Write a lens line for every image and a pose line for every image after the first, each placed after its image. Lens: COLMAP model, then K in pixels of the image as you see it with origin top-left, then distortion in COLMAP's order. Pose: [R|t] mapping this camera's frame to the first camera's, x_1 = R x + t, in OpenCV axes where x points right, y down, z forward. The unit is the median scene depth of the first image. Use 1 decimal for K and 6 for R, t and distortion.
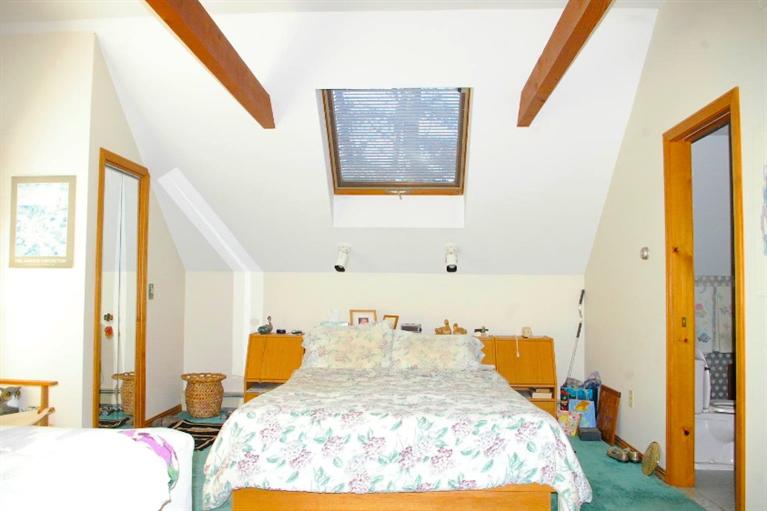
lens RADIAL K [[597.8, 0, 382.9], [0, 597.8, 253.9], [0, 0, 1]] dist [-0.077375, 0.022663]
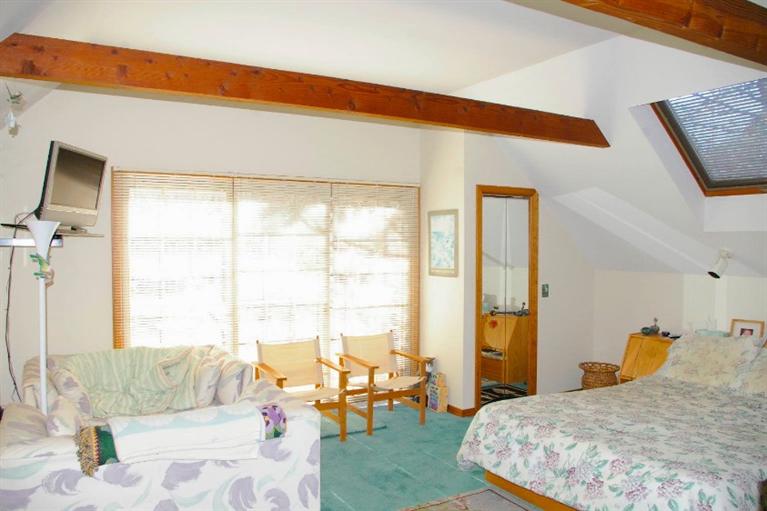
lens RADIAL K [[597.8, 0, 382.1], [0, 597.8, 256.2], [0, 0, 1]] dist [-0.077375, 0.022663]
pose [[0.557920, 0.009202, -0.829844, 0.529448], [0.052332, 0.997558, 0.046246, -0.099128], [0.828243, -0.069229, 0.556076, 0.079875]]
